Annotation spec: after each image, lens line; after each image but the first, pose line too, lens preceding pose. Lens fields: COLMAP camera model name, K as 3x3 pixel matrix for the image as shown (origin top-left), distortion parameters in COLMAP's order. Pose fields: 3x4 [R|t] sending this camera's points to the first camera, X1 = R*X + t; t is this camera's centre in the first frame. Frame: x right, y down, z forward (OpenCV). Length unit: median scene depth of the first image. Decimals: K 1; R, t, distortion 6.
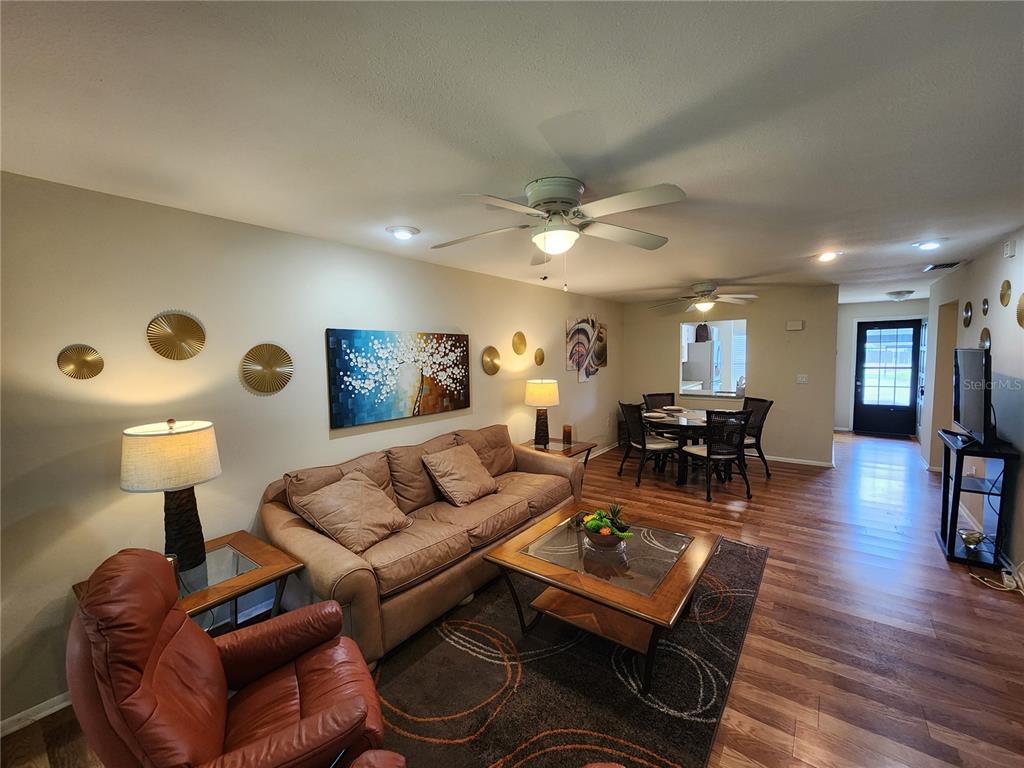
lens RADIAL K [[422.5, 0, 516.2], [0, 422.5, 385.6], [0, 0, 1]] dist [0.000623, -0.000206]
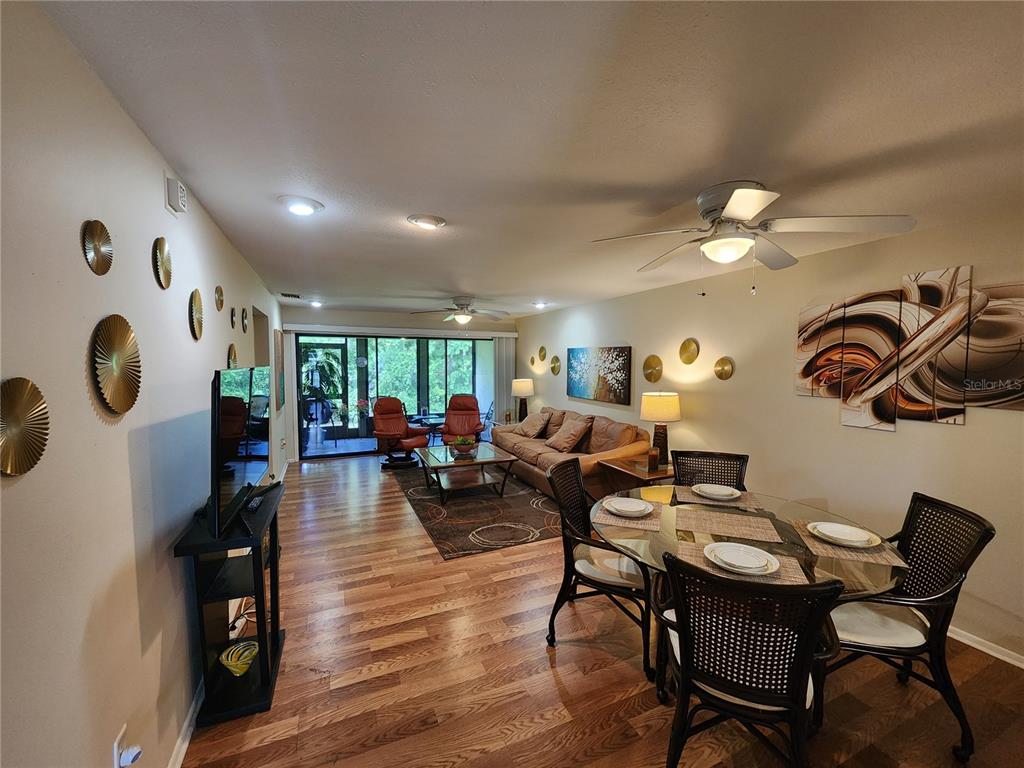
lens RADIAL K [[419.7, 0, 514.2], [0, 419.7, 384.2], [0, 0, 1]] dist [-0.001869, -0.000880]
pose [[-0.487974, 0.061233, -0.870708, 1.170624], [-0.067092, 0.991954, 0.107360, -0.124263], [0.870276, 0.110806, -0.479939, 1.359716]]
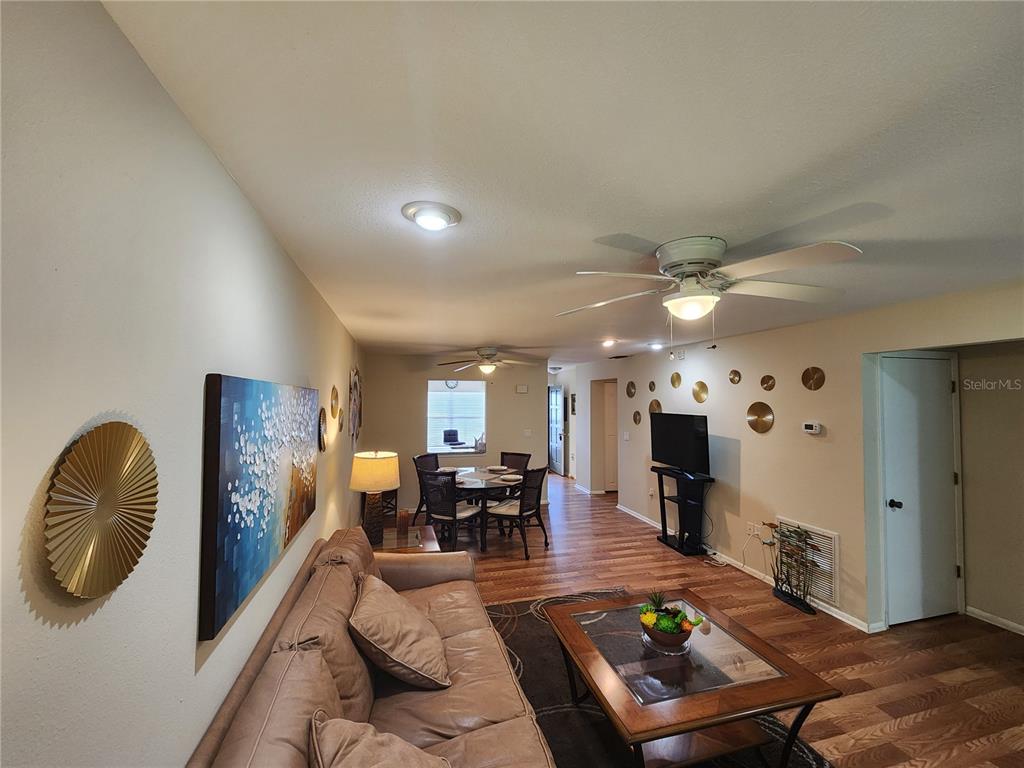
lens RADIAL K [[419.7, 0, 514.2], [0, 419.7, 384.2], [0, 0, 1]] dist [-0.001869, -0.000880]
pose [[0.622630, 0.046288, 0.781146, -0.431168], [0.050863, 0.993744, -0.099428, -0.055051], [-0.780862, 0.101639, 0.616380, 0.408834]]
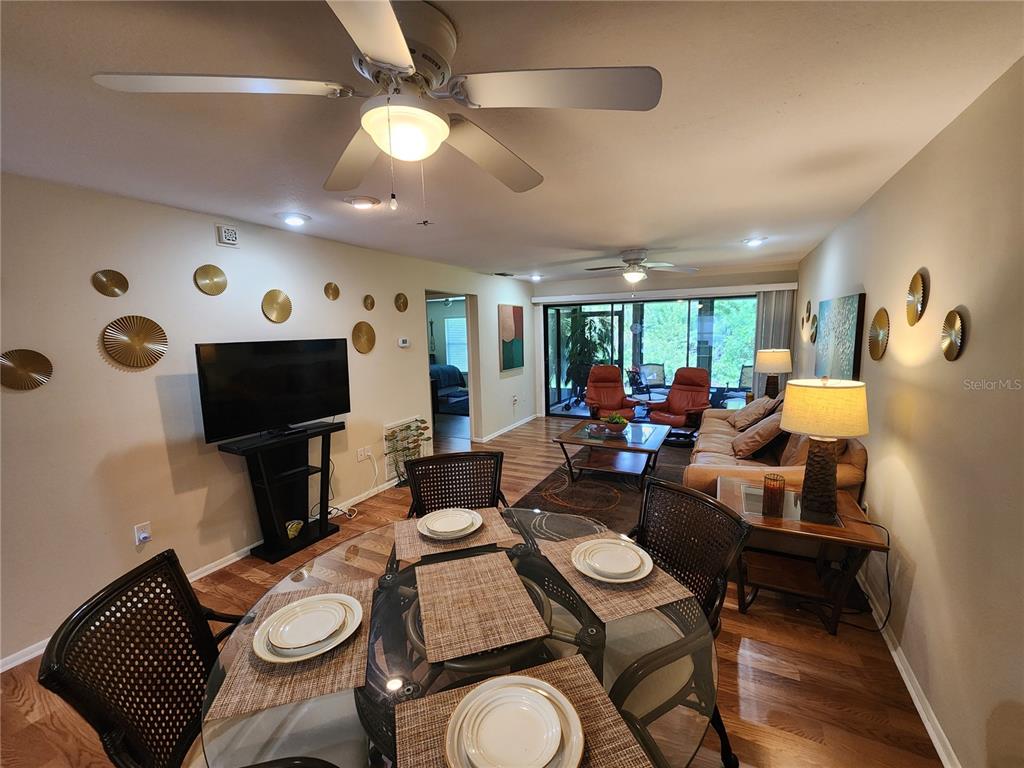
lens RADIAL K [[416.1, 0, 515.3], [0, 416.1, 382.3], [0, 0, 1]] dist [0.000755, -0.000017]
pose [[-0.986927, 0.058468, -0.150187, 0.568714], [0.026372, 0.977901, 0.207399, -0.140303], [0.158994, 0.200726, -0.966659, 1.650569]]
